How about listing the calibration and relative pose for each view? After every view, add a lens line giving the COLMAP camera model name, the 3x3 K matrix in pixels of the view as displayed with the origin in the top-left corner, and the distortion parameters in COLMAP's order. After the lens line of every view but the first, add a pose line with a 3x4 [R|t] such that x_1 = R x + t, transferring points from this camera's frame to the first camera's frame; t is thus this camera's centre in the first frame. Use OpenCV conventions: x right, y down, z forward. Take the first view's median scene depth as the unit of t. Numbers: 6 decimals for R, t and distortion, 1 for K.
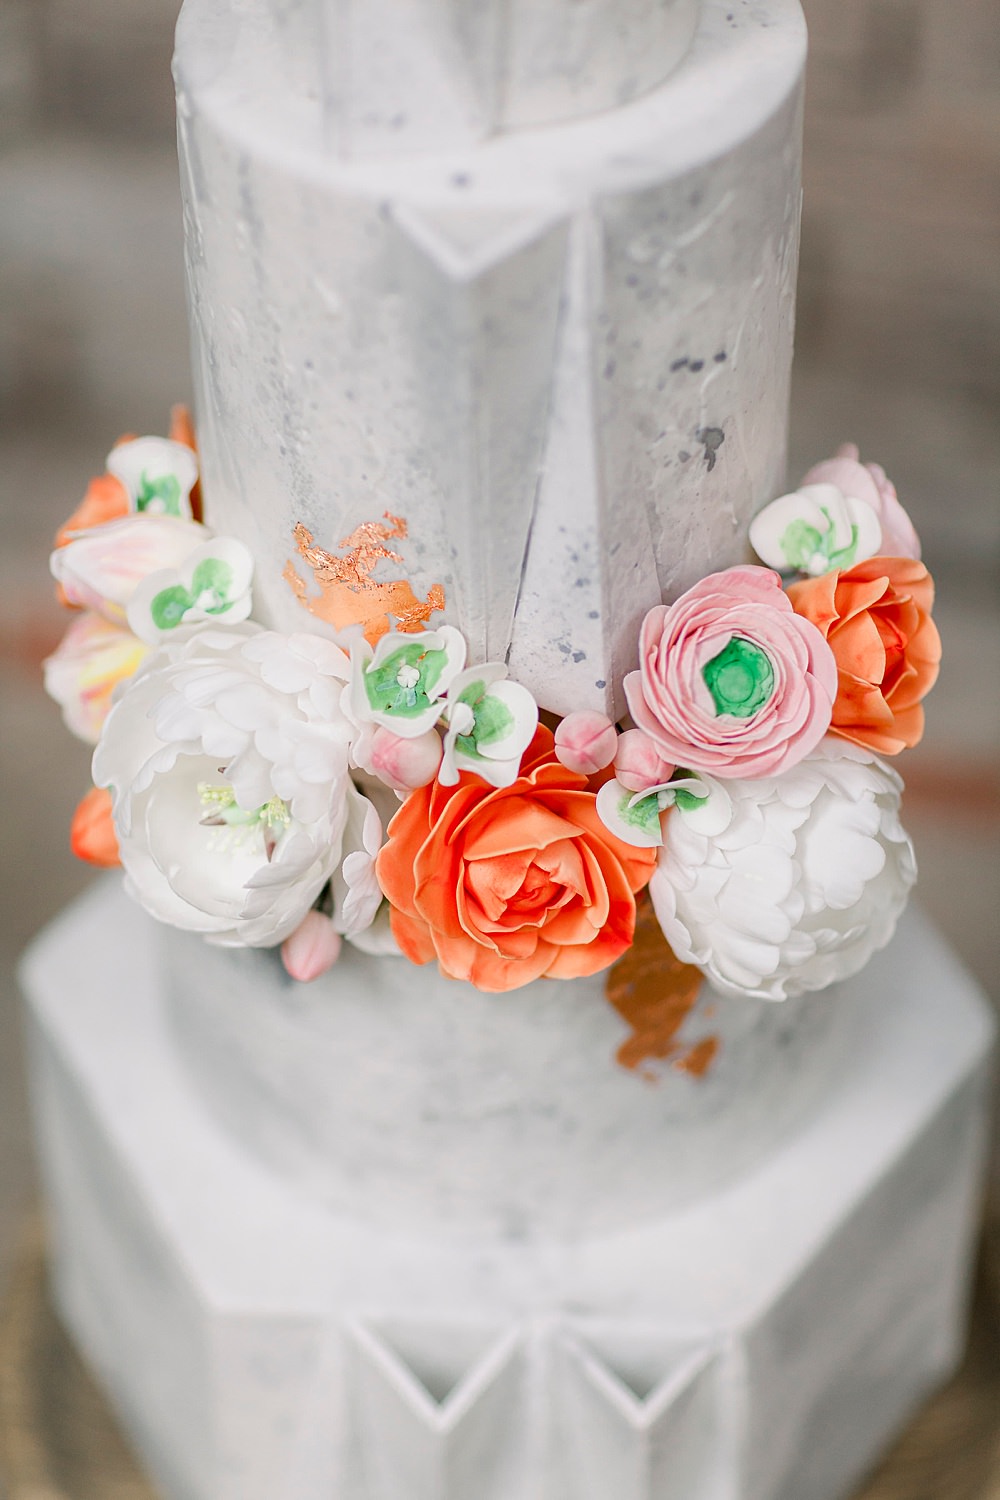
lens RADIAL K [[3615.2, 0, 497.8], [0, 3615.2, 743.4], [0, 0, 1]] dist [0.036137, 0.000000]
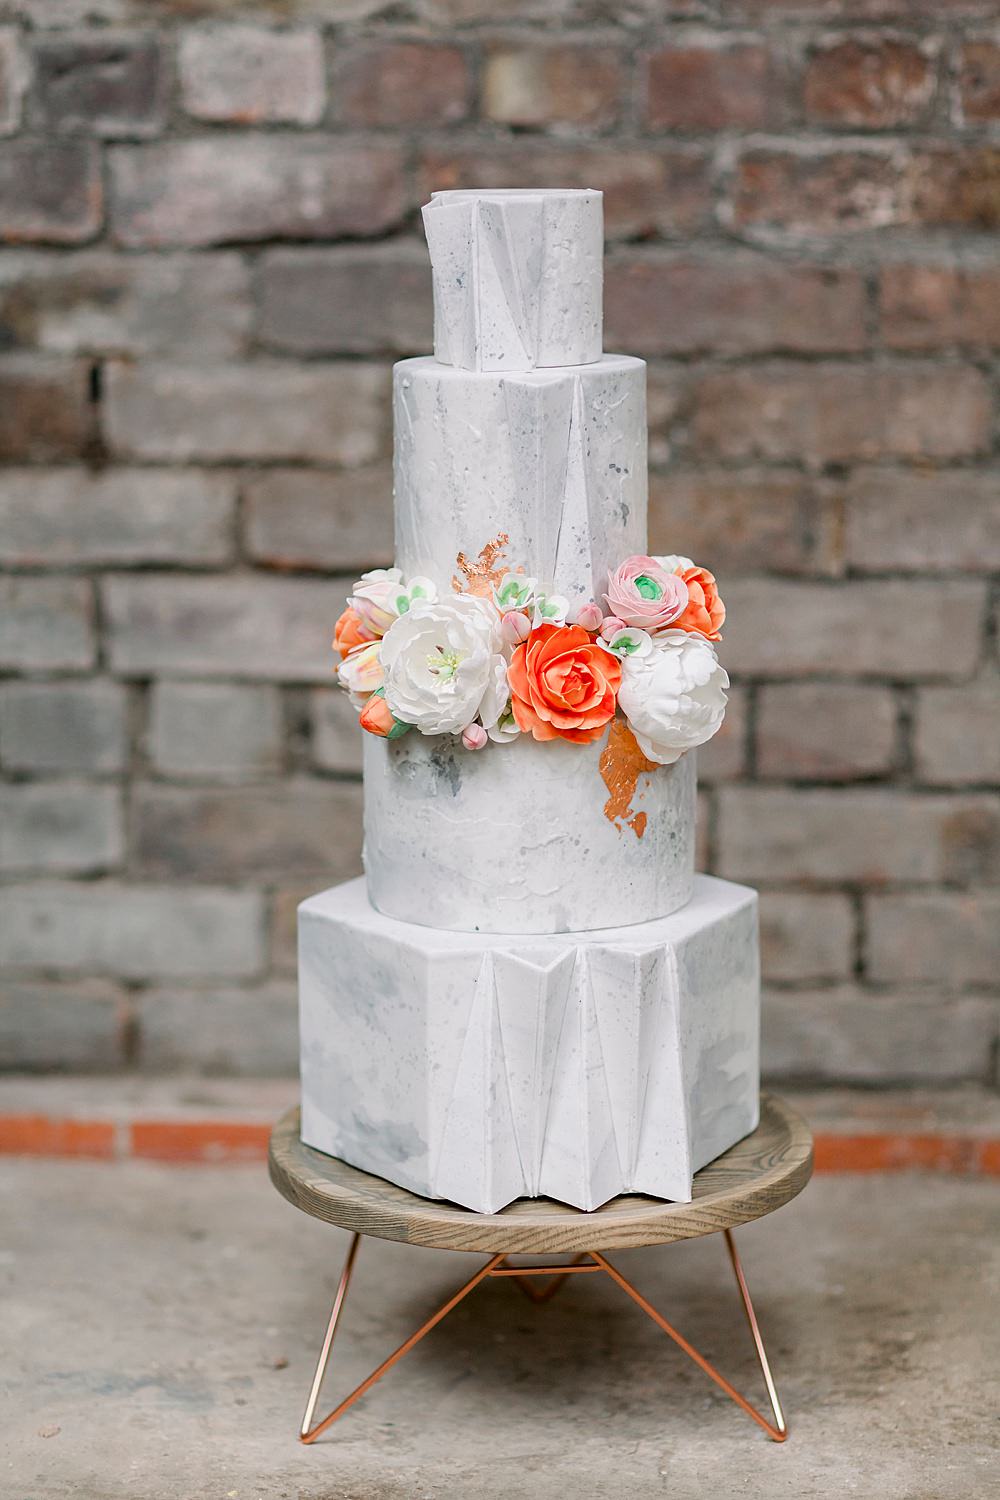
lens RADIAL K [[3615.2, 0, 499.7], [0, 3615.2, 744.4], [0, 0, 1]] dist [0.036137, 0.000000]
pose [[0.986938, -0.041003, 0.155797, -0.419906], [0.113122, 0.864935, -0.488970, 1.263082], [-0.114705, 0.500207, 0.858275, -1.034054]]
